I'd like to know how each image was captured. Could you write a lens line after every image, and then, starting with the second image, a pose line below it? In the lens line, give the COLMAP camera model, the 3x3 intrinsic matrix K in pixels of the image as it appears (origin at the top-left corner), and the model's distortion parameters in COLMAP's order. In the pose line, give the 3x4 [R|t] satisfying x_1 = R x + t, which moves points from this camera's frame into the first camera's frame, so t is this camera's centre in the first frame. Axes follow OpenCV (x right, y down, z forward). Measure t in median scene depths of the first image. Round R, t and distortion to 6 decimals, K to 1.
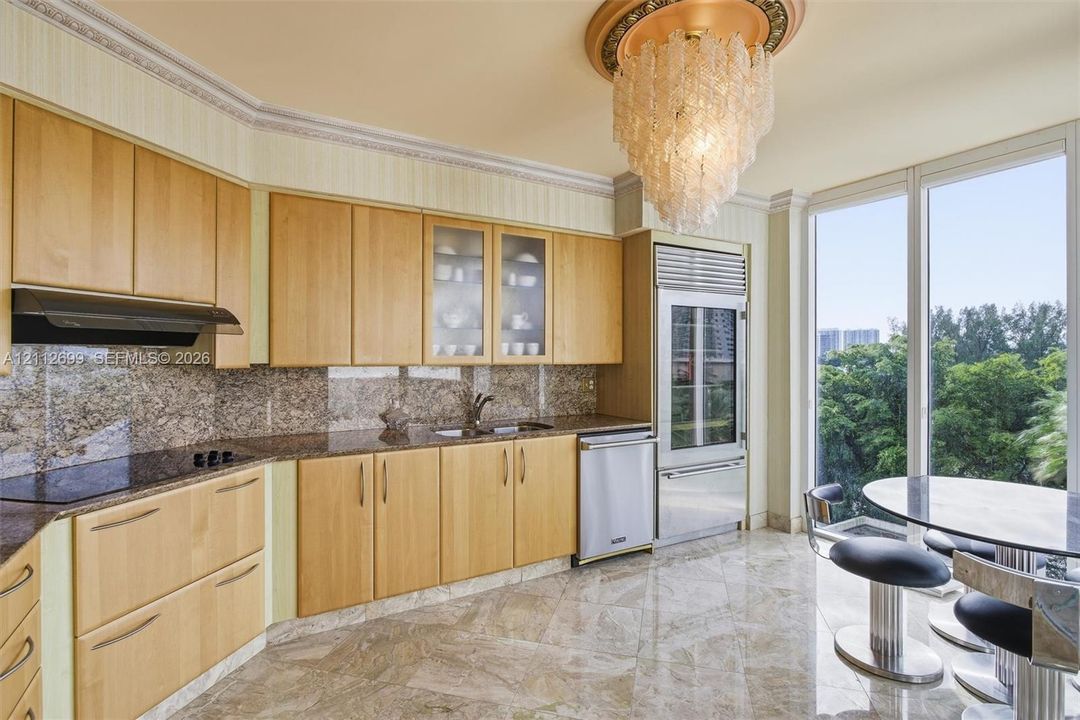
lens RADIAL K [[516.7, 0, 537.7], [0, 516.7, 351.5], [0, 0, 1]] dist [-0.023513, -0.000193]
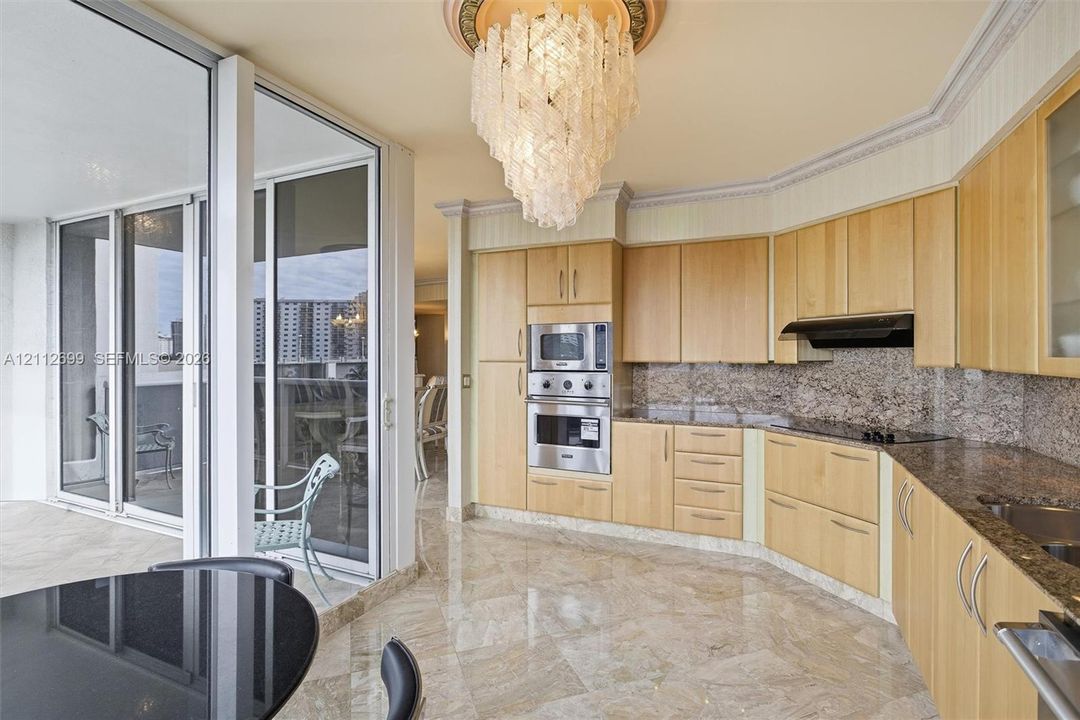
lens RADIAL K [[516.7, 0, 537.7], [0, 516.7, 351.5], [0, 0, 1]] dist [-0.023513, -0.000193]
pose [[-0.820012, -0.000213, -0.572346, 0.706581], [0.003773, 0.999976, -0.005777, 0.002784], [0.572334, -0.006897, -0.819992, 1.444651]]
